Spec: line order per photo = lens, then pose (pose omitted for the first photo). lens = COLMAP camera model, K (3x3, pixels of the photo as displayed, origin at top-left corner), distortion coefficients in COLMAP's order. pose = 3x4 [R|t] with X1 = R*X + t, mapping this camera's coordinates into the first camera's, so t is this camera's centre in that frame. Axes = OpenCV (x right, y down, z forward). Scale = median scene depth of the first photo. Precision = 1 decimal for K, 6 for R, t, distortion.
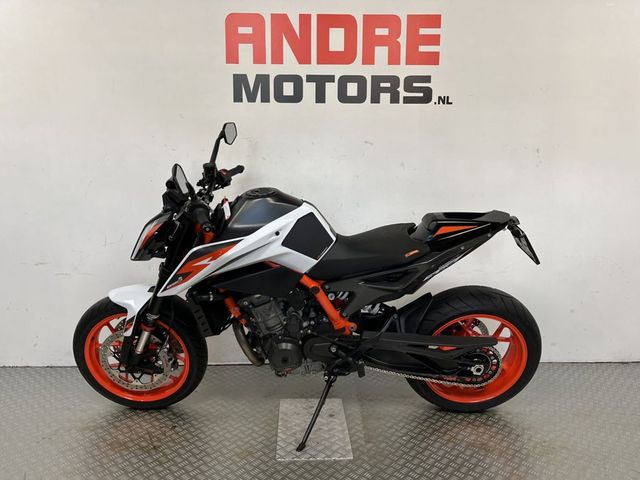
lens RADIAL K [[469.4, 0, 320.0], [0, 469.4, 240.0], [0, 0, 1]] dist [0.004343, -0.001240]
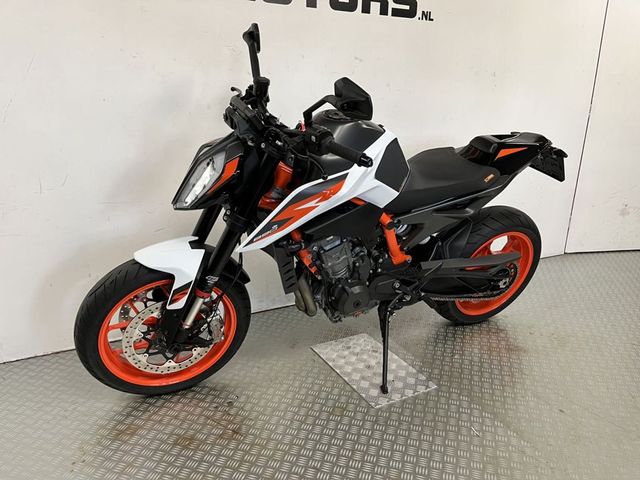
lens RADIAL K [[469.4, 0, 320.0], [0, 469.4, 240.0], [0, 0, 1]] dist [0.004343, -0.001240]
pose [[0.905829, -0.112605, 0.408404, -0.483871], [0.047642, 0.984989, 0.165912, -0.021654], [-0.420956, -0.130831, 0.897596, 0.221314]]
